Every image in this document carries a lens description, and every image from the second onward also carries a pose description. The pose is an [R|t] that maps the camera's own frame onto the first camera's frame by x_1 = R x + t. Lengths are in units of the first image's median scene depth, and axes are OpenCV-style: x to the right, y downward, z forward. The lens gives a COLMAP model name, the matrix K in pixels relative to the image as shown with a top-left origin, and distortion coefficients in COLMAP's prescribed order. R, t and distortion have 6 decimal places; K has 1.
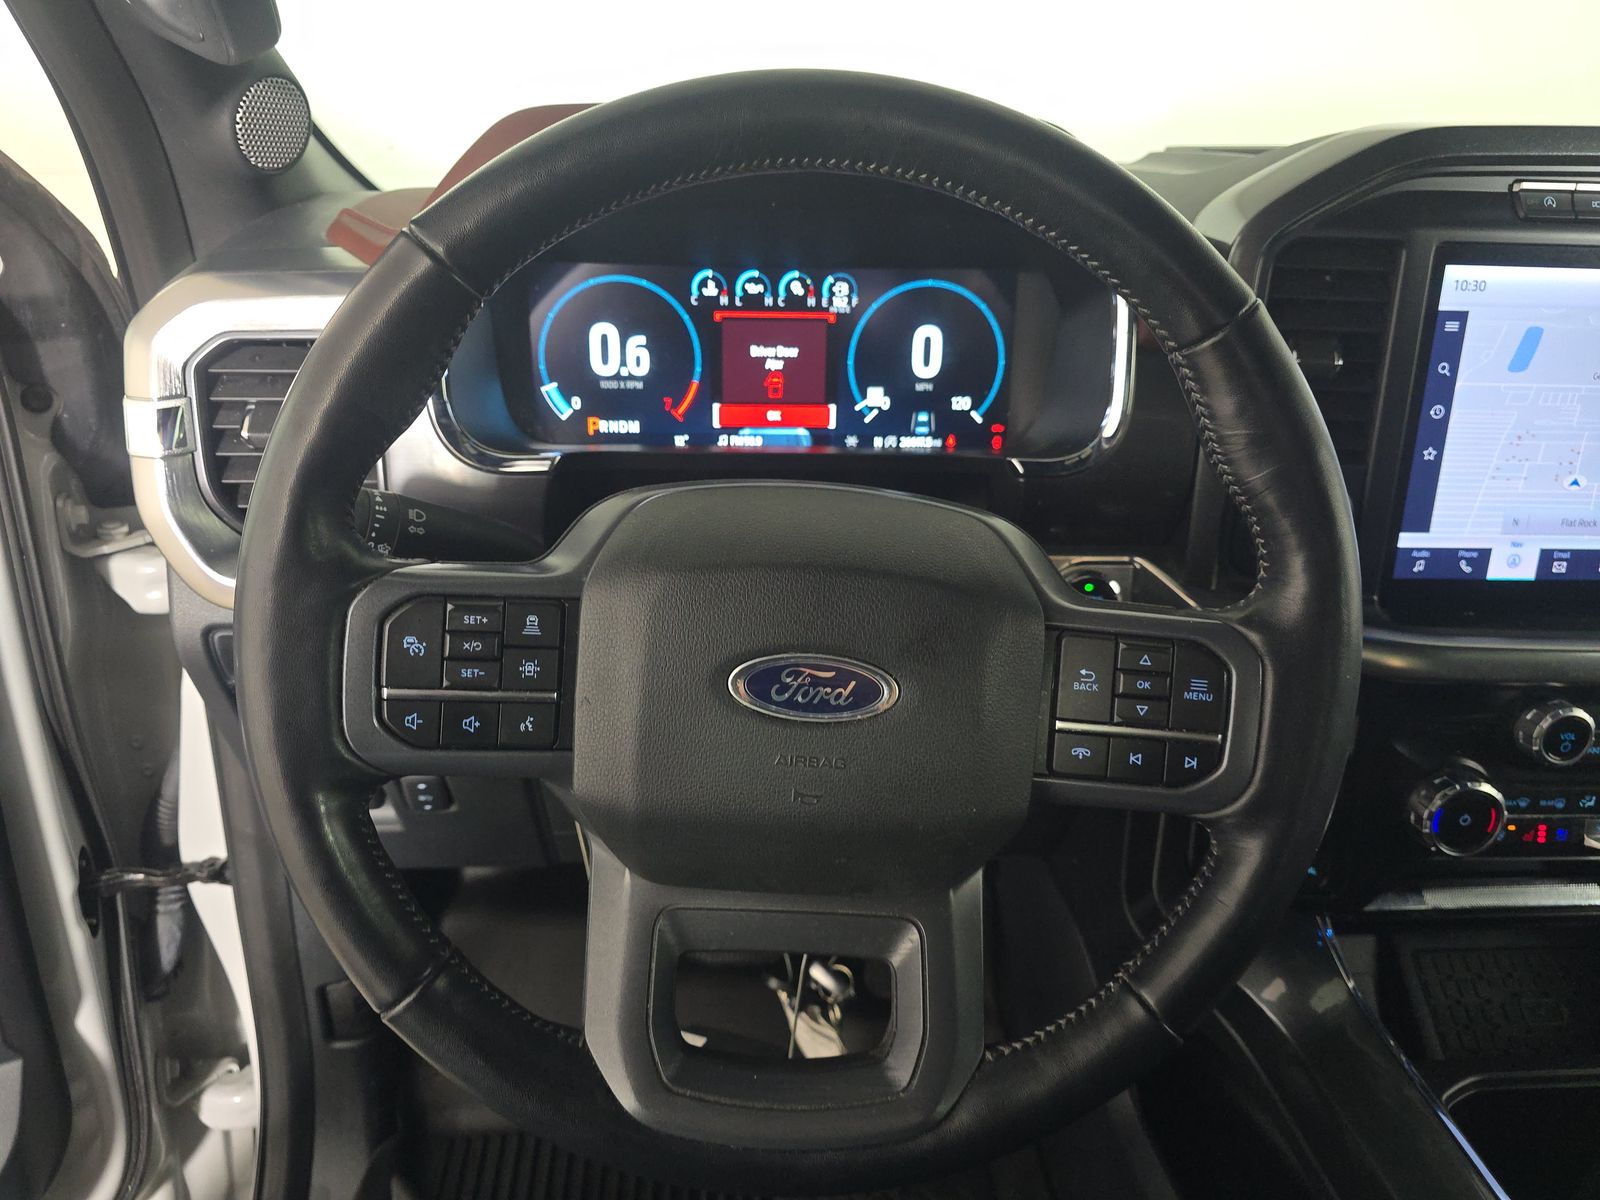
lens RADIAL K [[1075.8, 0, 801.0], [0, 1075.8, 610.4], [0, 0, 1]] dist [0.062073, -0.080262]
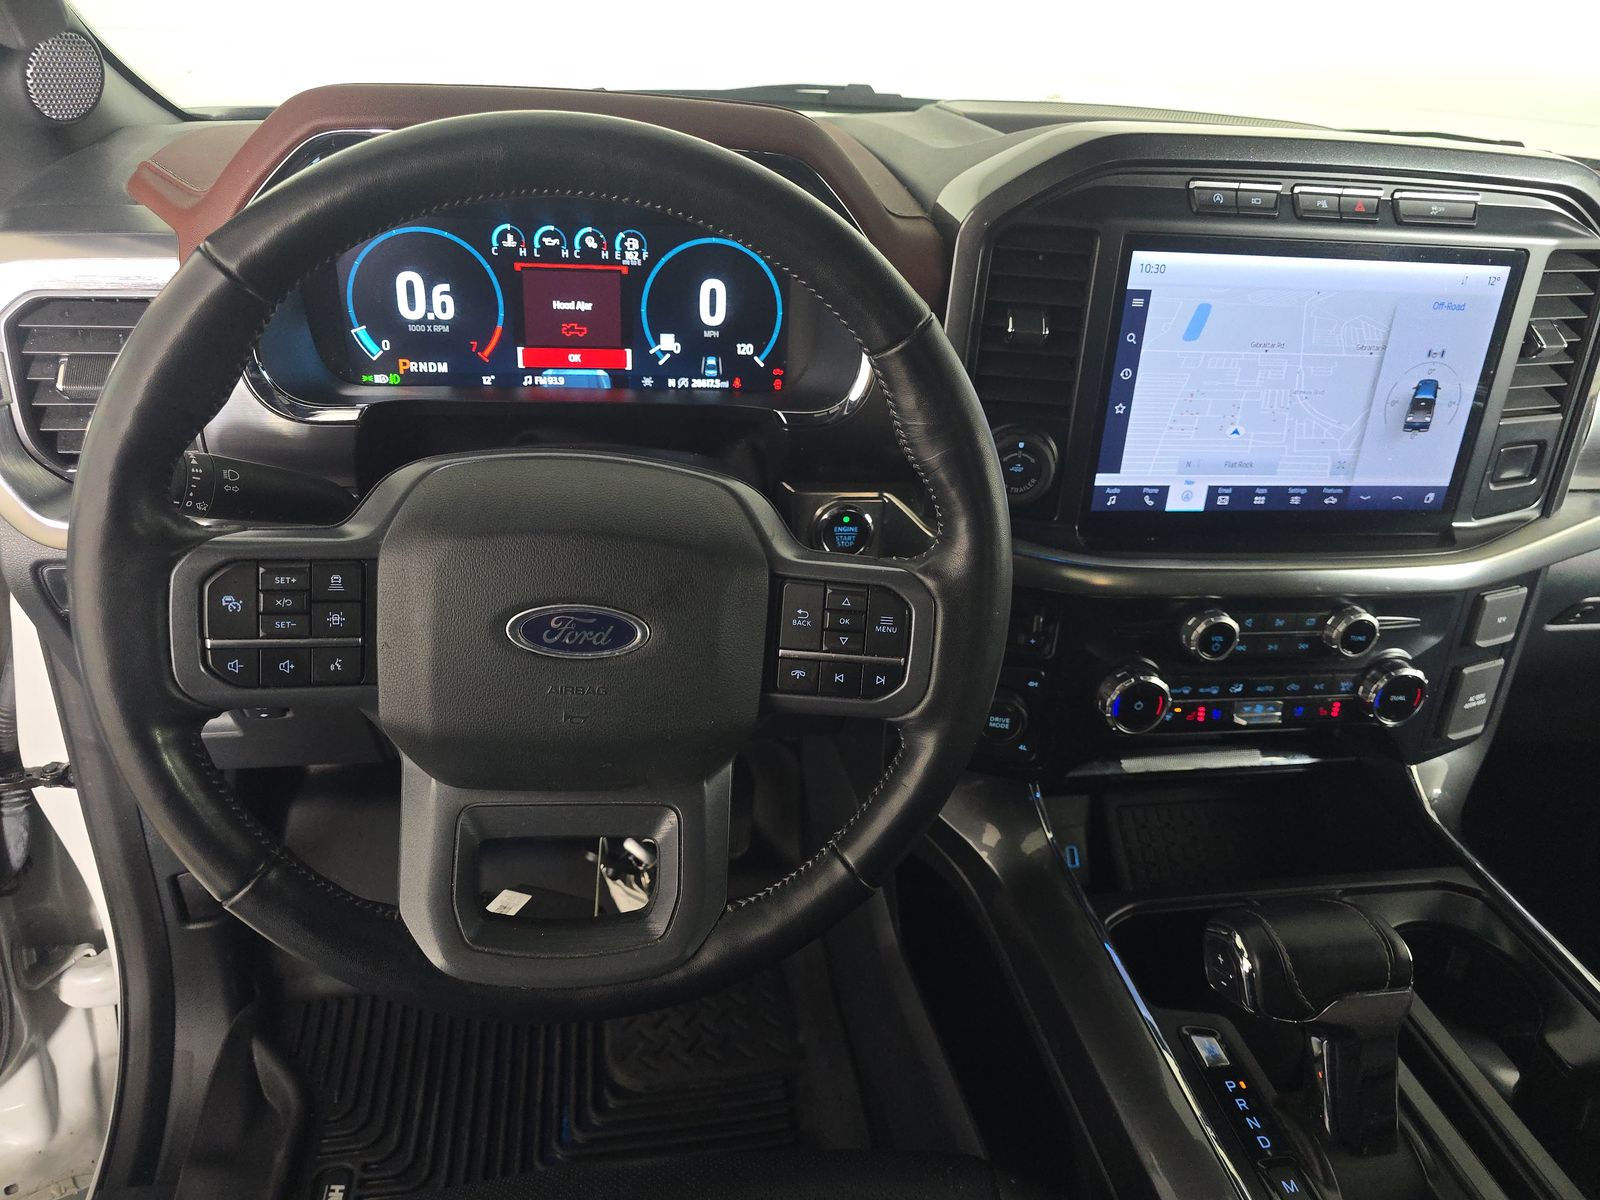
lens RADIAL K [[1077.5, 0, 800.0], [0, 1077.5, 600.0], [0, 0, 1]] dist [0.054002, -0.047362]
pose [[0.992933, -0.015819, 0.117621, 0.078384], [0.002452, 0.993600, 0.112933, -0.067688], [-0.118655, -0.111846, 0.986616, -0.163562]]
